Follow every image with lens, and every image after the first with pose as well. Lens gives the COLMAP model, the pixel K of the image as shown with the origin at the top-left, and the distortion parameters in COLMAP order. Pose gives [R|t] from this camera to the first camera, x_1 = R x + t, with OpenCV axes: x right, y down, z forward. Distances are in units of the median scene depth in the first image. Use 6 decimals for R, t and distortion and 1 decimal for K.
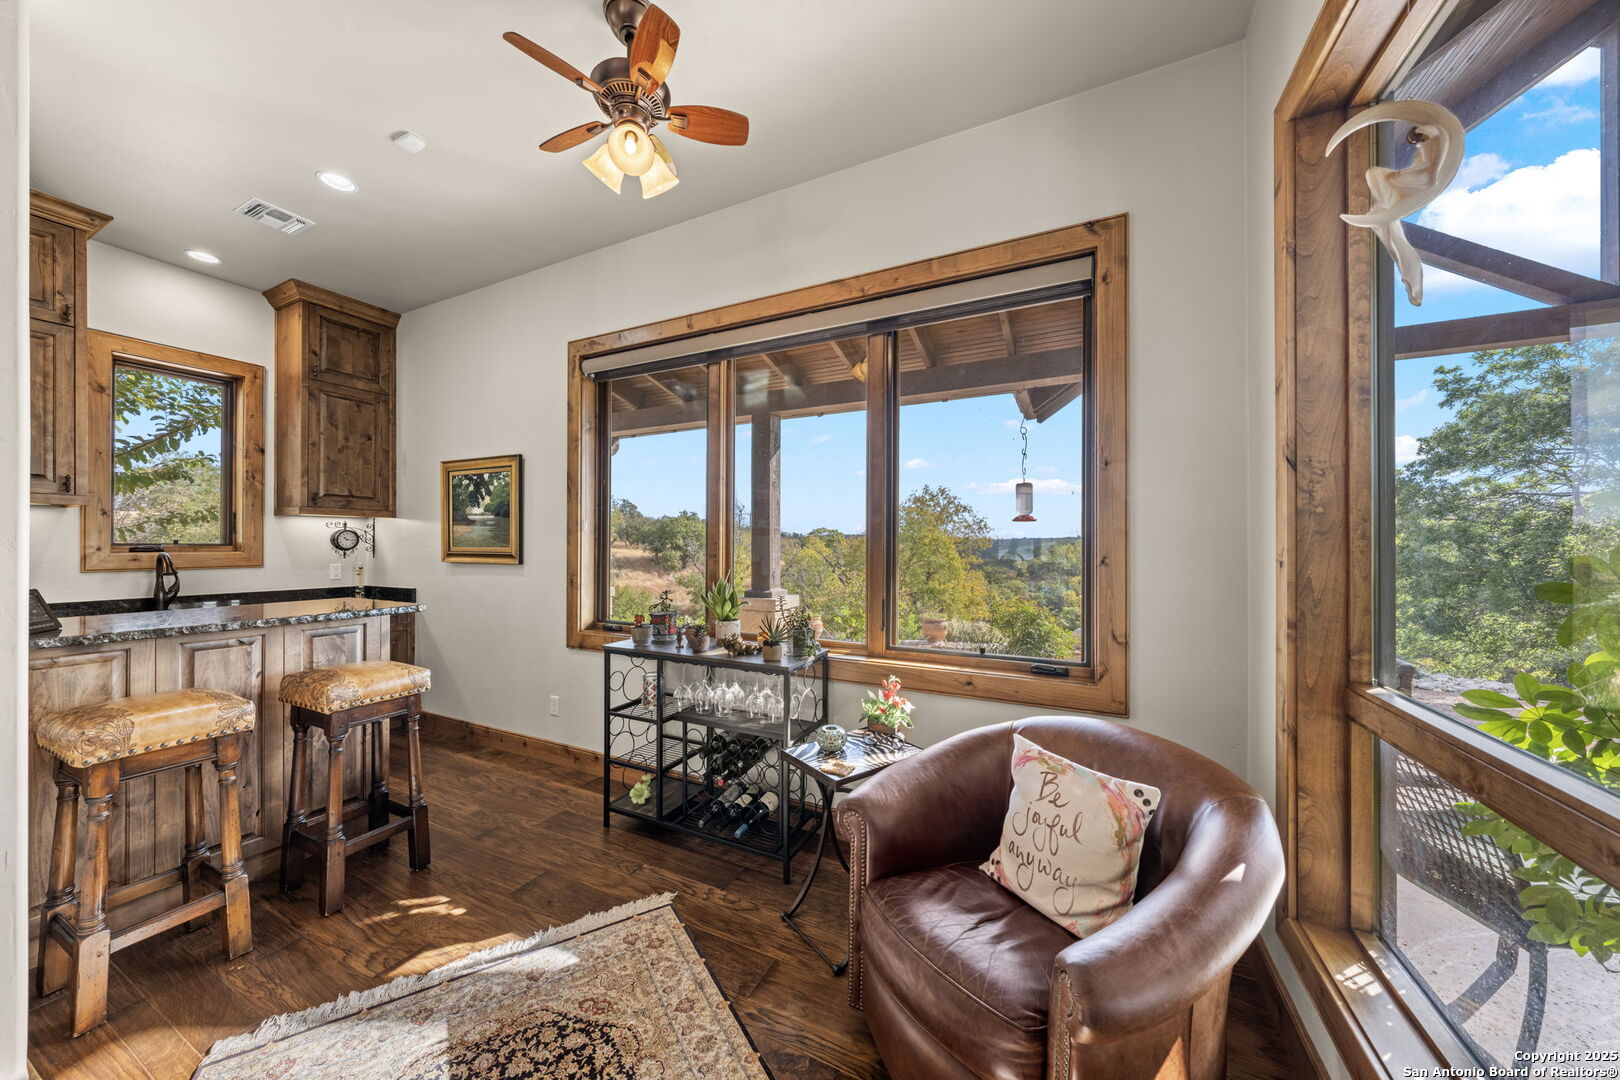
lens RADIAL K [[541.7, 0, 805.8], [0, 541.7, 544.7], [0, 0, 1]] dist [-0.000173, -0.000194]
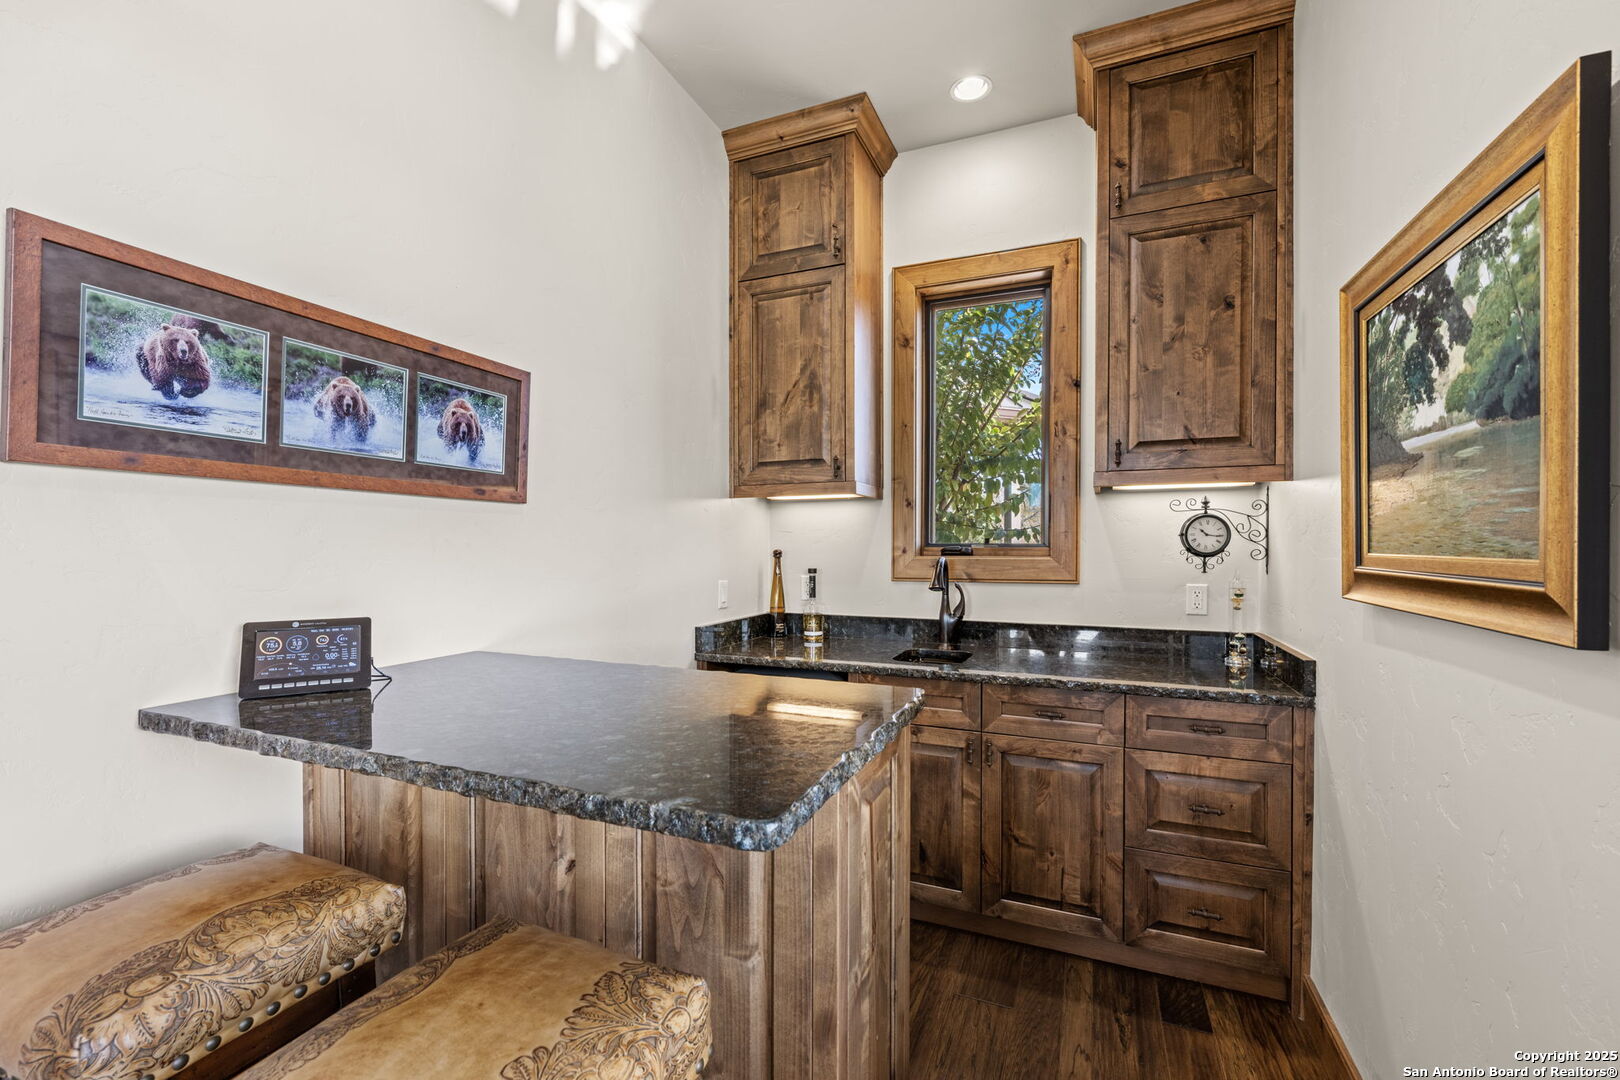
lens RADIAL K [[678.7, 0, 804.4], [0, 678.7, 548.0], [0, 0, 1]] dist [-0.001275, -0.000307]
pose [[0.051549, 0.004936, -0.998658, -0.284859], [-0.000109, 0.999988, 0.004937, -0.000601], [0.998670, -0.000146, 0.051549, 0.660010]]
